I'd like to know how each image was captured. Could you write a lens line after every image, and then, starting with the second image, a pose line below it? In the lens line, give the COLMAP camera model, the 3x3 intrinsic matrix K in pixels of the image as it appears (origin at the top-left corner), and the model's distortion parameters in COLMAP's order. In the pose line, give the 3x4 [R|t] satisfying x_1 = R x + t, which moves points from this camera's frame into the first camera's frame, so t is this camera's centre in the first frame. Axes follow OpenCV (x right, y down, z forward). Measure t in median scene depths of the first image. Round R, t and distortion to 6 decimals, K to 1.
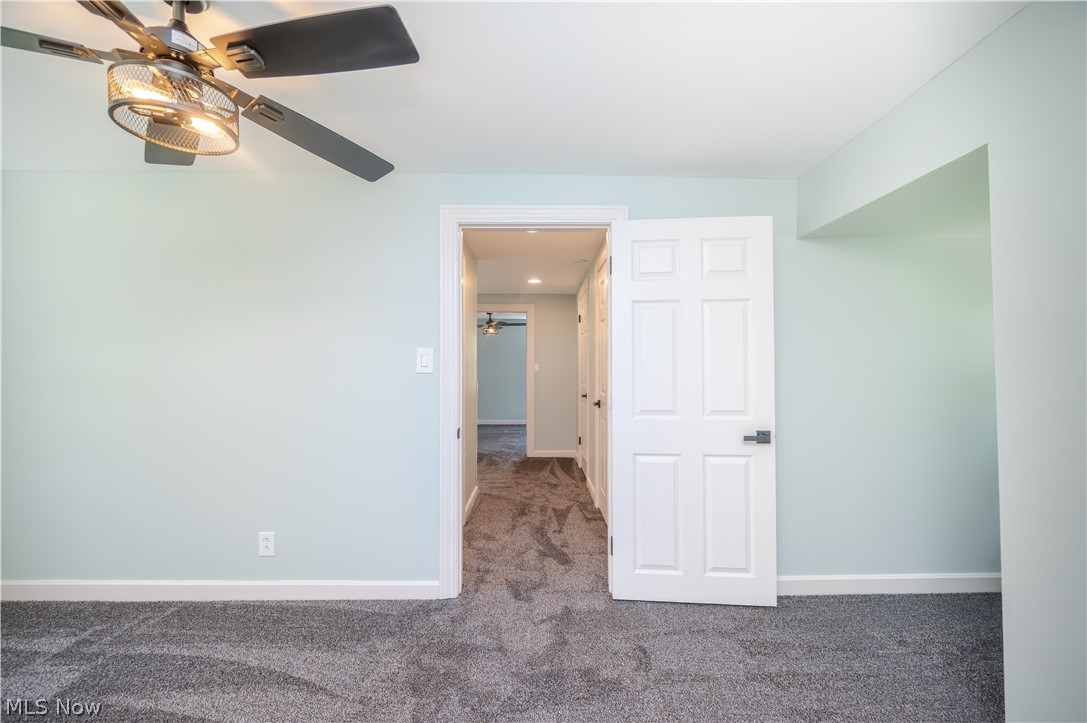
lens RADIAL K [[429.8, 0, 546.2], [0, 429.8, 365.9], [0, 0, 1]] dist [-0.001100, -0.000260]
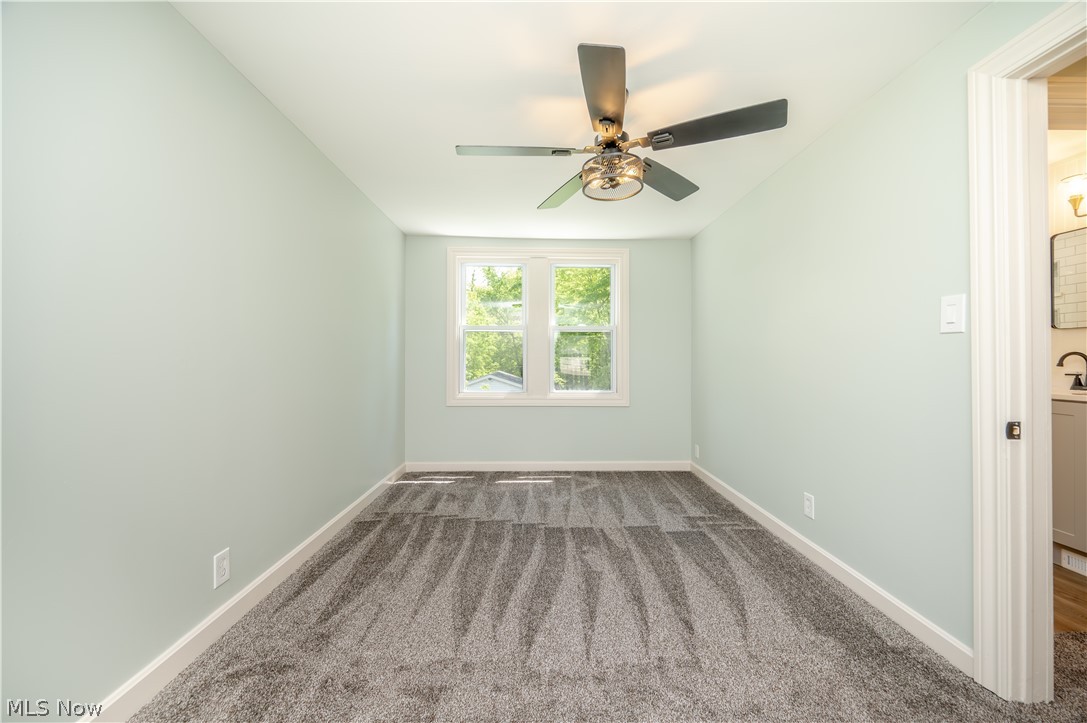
lens RADIAL K [[429.8, 0, 544.7], [0, 429.8, 358.7], [0, 0, 1]] dist [-0.001100, -0.000260]
pose [[0.009294, -0.001281, -0.999956, 0.442288], [0.007573, 0.999971, -0.001210, 0.062308], [0.999928, -0.007561, 0.009303, 0.397141]]
